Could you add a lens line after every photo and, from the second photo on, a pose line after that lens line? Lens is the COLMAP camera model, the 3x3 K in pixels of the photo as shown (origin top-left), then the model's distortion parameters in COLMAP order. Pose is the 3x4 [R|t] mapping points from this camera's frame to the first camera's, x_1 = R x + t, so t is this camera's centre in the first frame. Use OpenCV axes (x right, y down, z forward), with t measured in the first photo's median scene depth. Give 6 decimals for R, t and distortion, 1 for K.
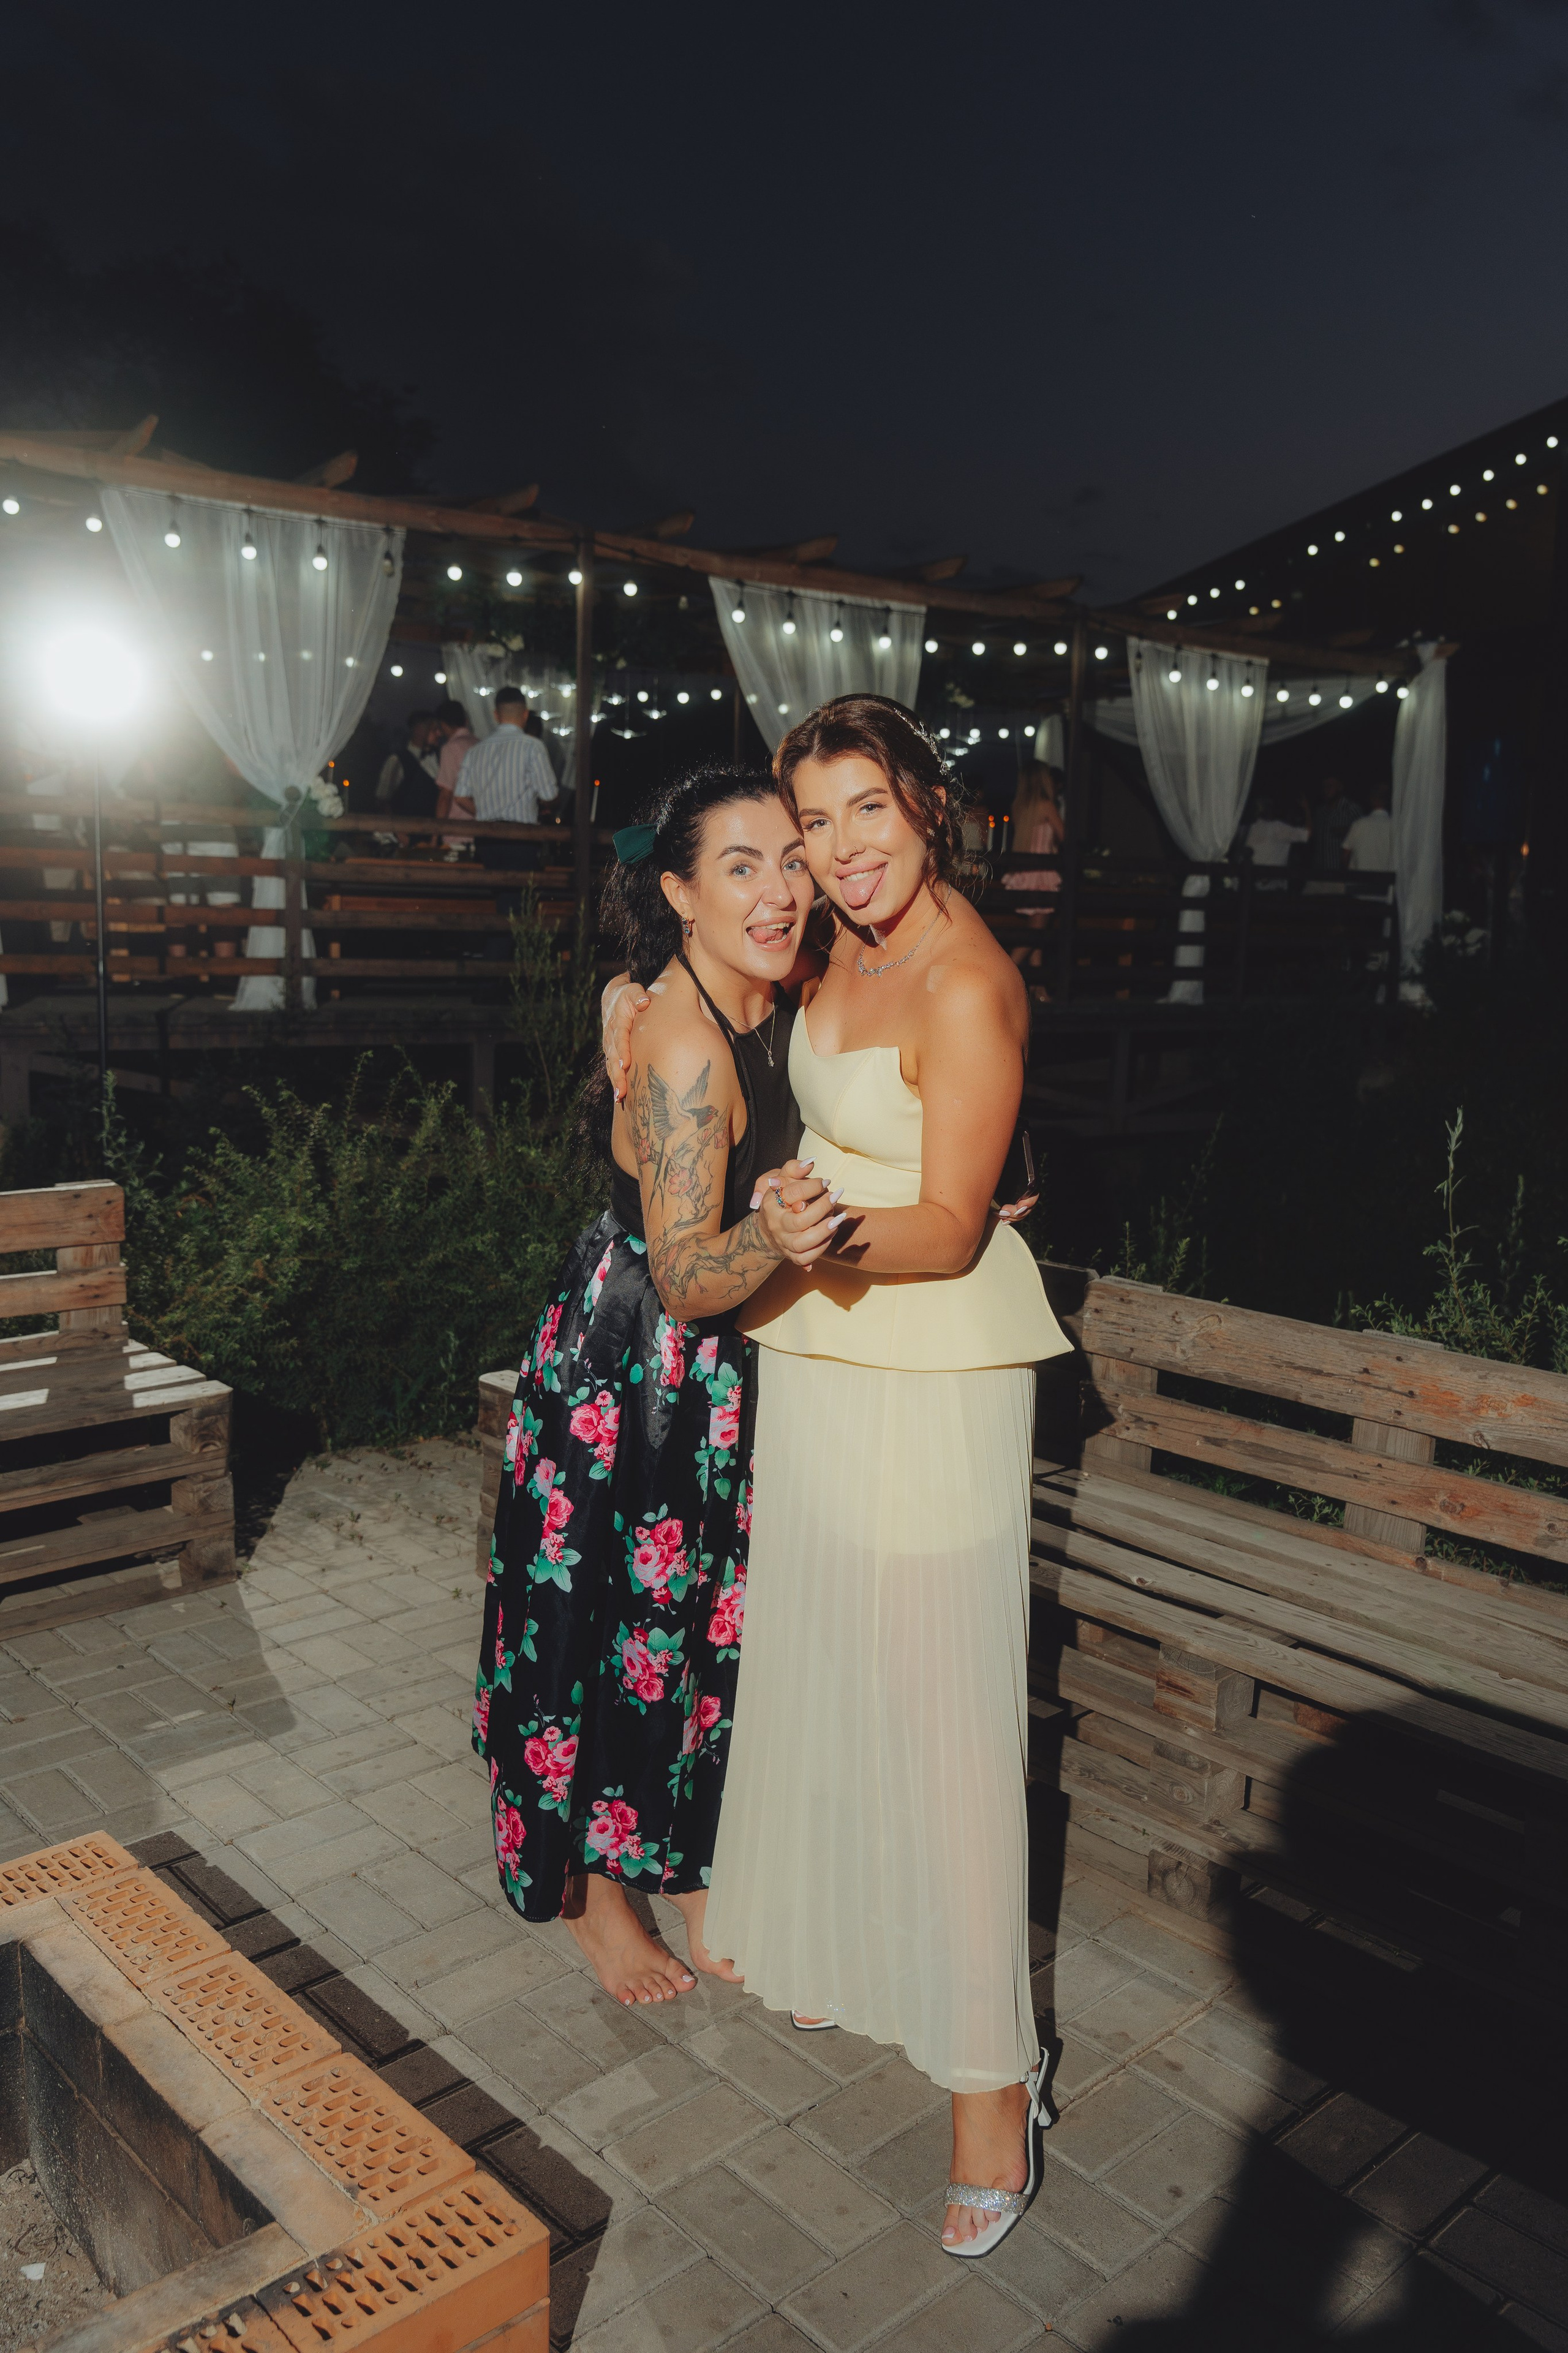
lens RADIAL K [[1790.1, 0, 784.0], [0, 1790.1, 1176.5], [0, 0, 1]] dist [0.005630, -0.004333]
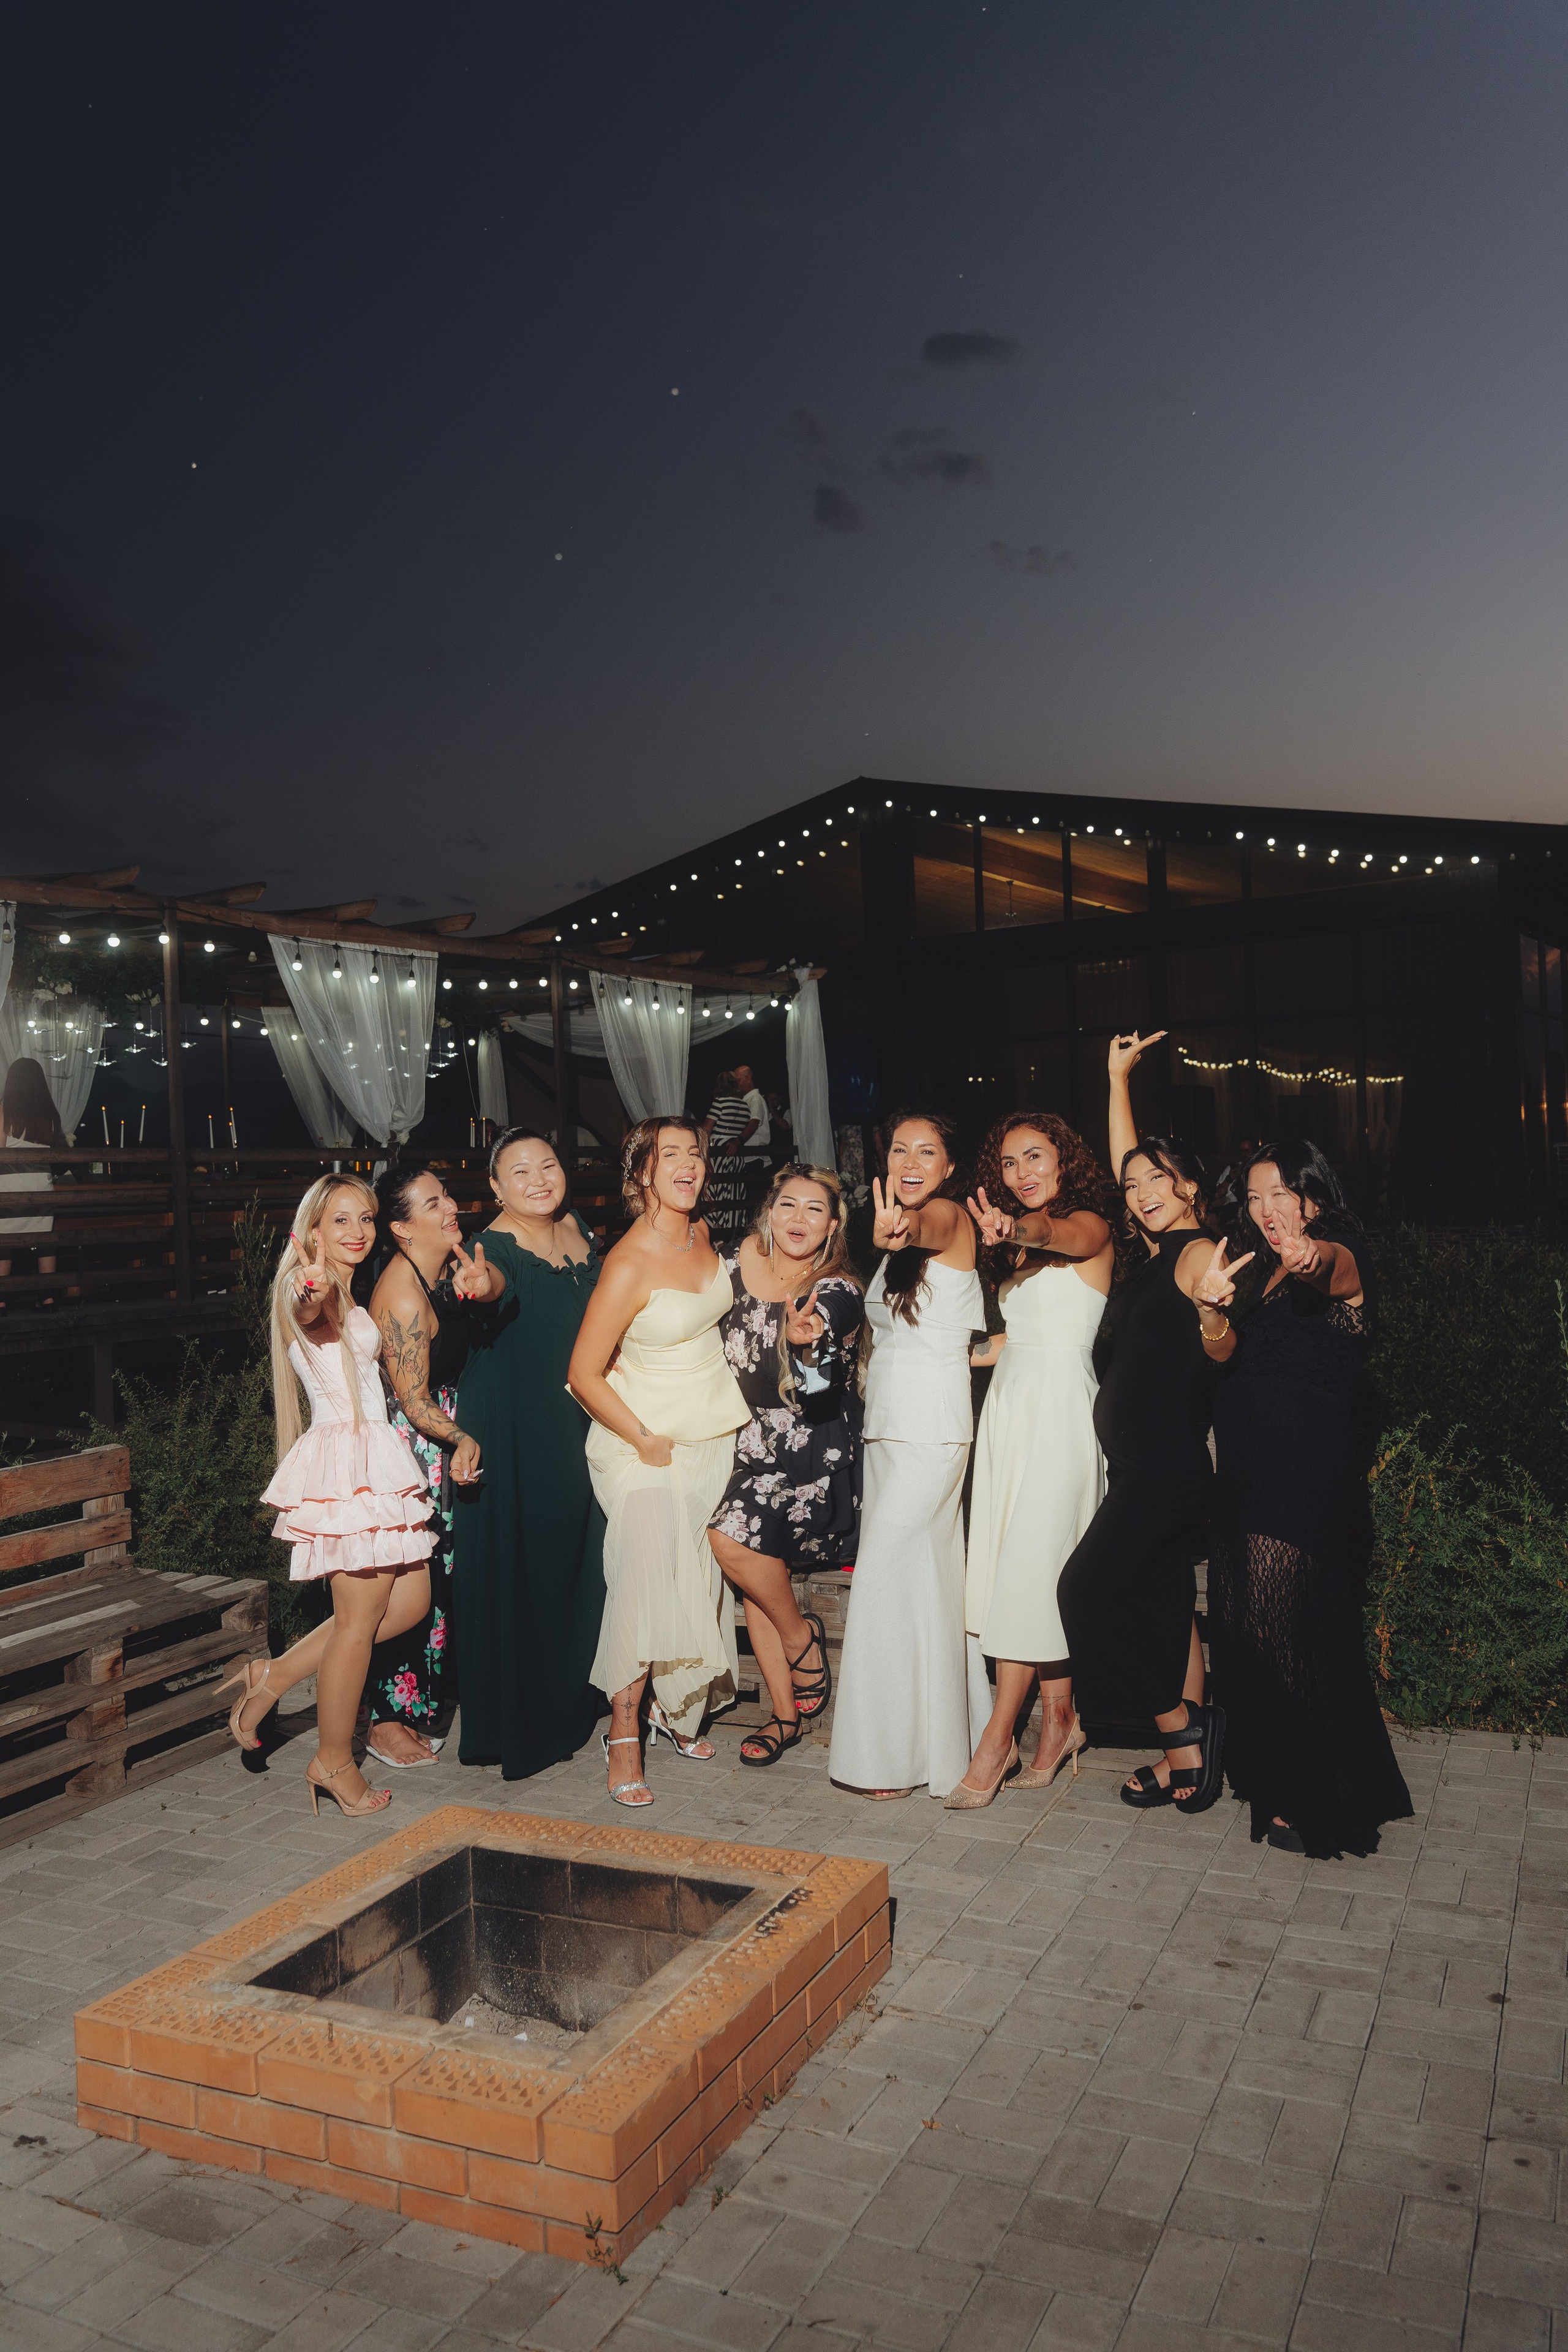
lens RADIAL K [[1721.3, 0, 784.0], [0, 1721.3, 1176.0], [0, 0, 1]] dist [0.007743, -0.003875]
pose [[0.928914, -0.061912, 0.365083, -0.155064], [0.117623, 0.984196, -0.132375, 0.013859], [-0.351118, 0.165907, 0.921516, -0.147892]]
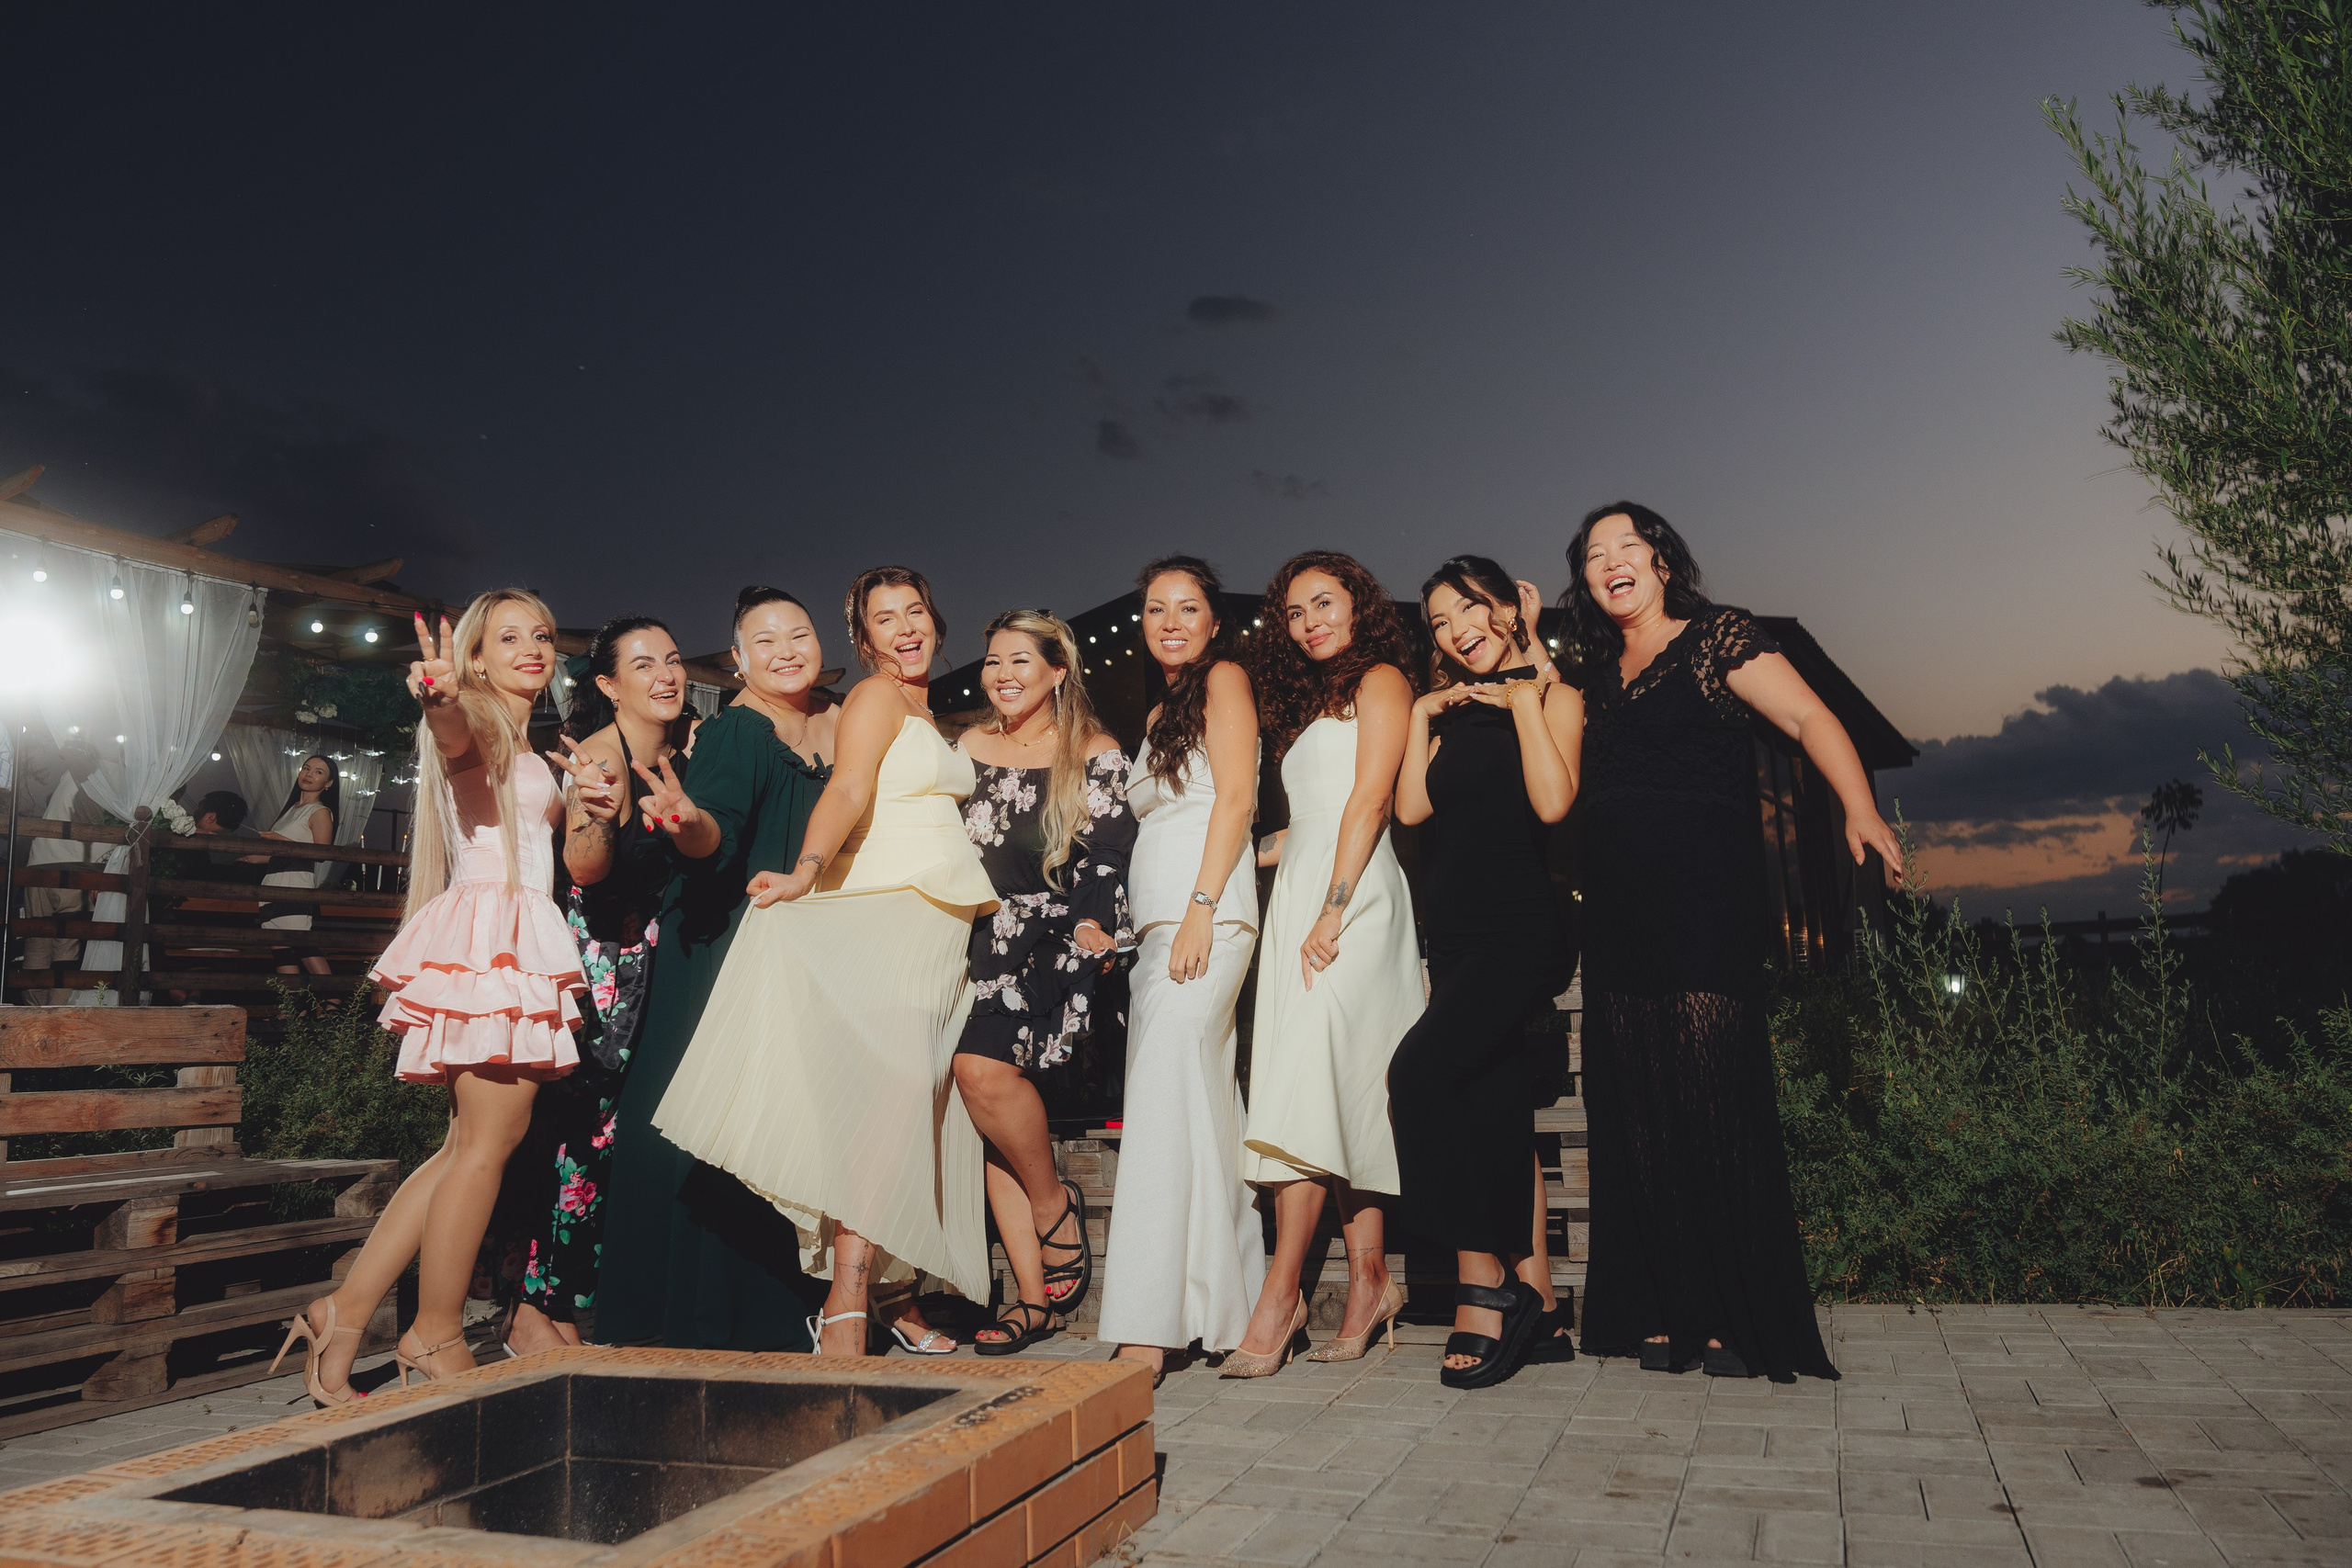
lens RADIAL K [[1577.7, 0, 1197.0], [0, 1577.7, 797.3], [0, 0, 1]] dist [0.009009, -0.022392]
pose [[0.898347, 0.001234, 0.439284, -0.113676], [0.127873, 0.955957, -0.264188, 0.086538], [-0.420263, 0.293505, 0.858623, -0.039263]]
